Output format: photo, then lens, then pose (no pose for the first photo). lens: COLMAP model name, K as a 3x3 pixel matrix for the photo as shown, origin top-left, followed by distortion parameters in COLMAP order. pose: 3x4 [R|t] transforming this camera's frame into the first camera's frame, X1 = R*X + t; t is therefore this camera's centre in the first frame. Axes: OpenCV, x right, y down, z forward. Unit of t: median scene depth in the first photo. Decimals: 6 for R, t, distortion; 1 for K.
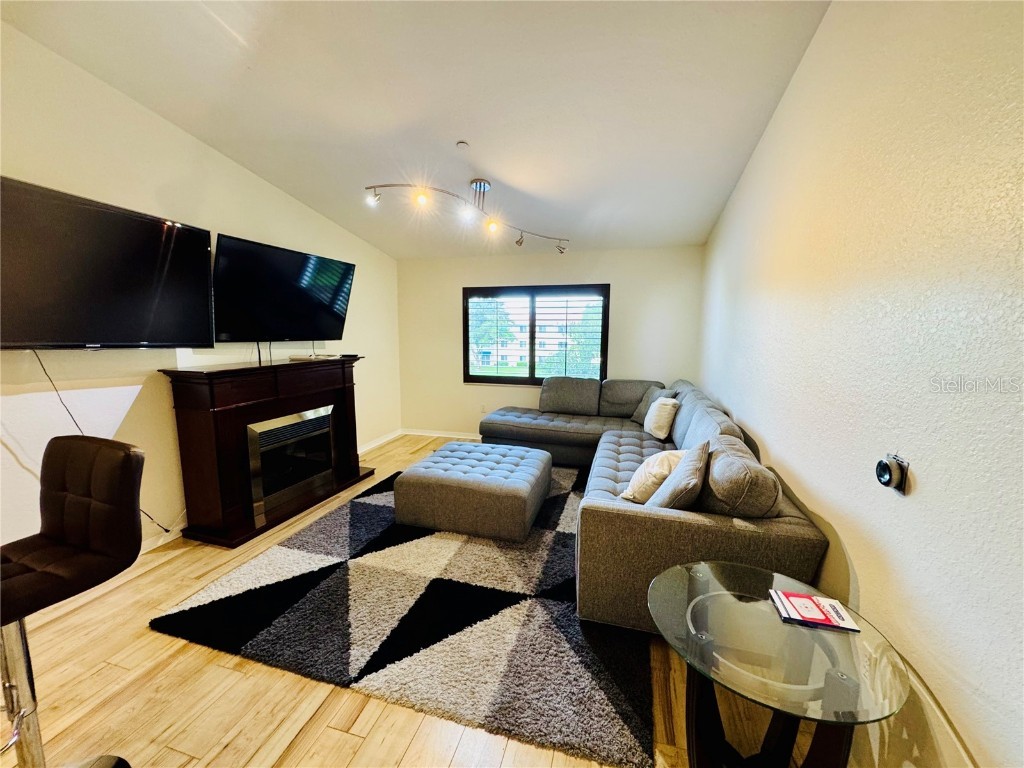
lens RADIAL K [[407.2, 0, 510.8], [0, 407.2, 382.9], [0, 0, 1]] dist [-0.002733, 0.000160]
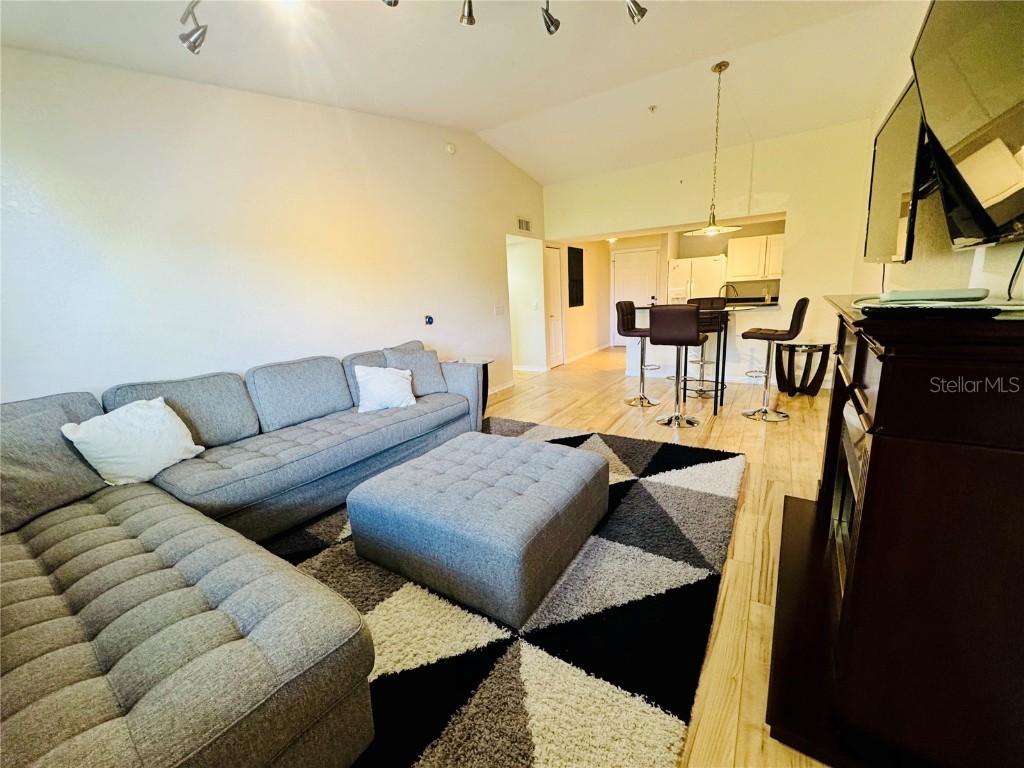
lens RADIAL K [[407.2, 0, 510.8], [0, 407.2, 382.9], [0, 0, 1]] dist [-0.002733, 0.000160]
pose [[-0.955679, -0.020086, 0.293725, -0.291796], [0.083819, 0.937820, 0.336851, -0.143353], [-0.282227, 0.346541, -0.894571, 1.471483]]
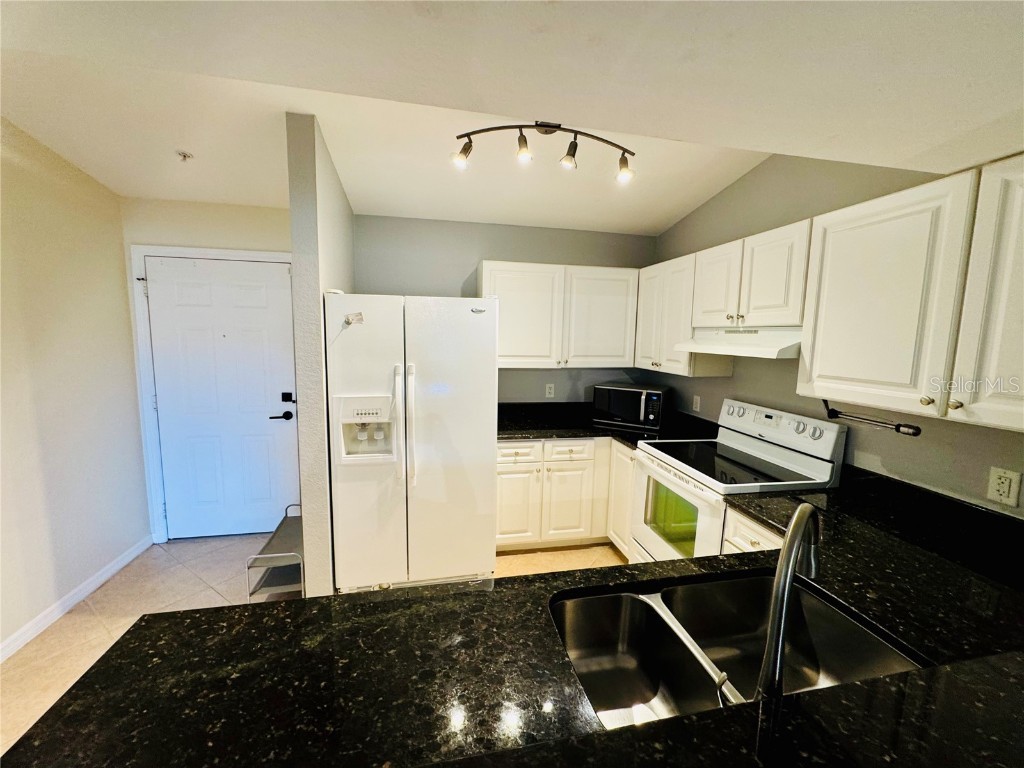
lens RADIAL K [[407.2, 0, 510.8], [0, 407.2, 382.9], [0, 0, 1]] dist [-0.002733, 0.000160]
pose [[-0.887121, 0.033683, -0.460307, -0.406355], [-0.084392, 0.968681, 0.233528, 0.006485], [0.453756, 0.246014, -0.856494, -0.216088]]
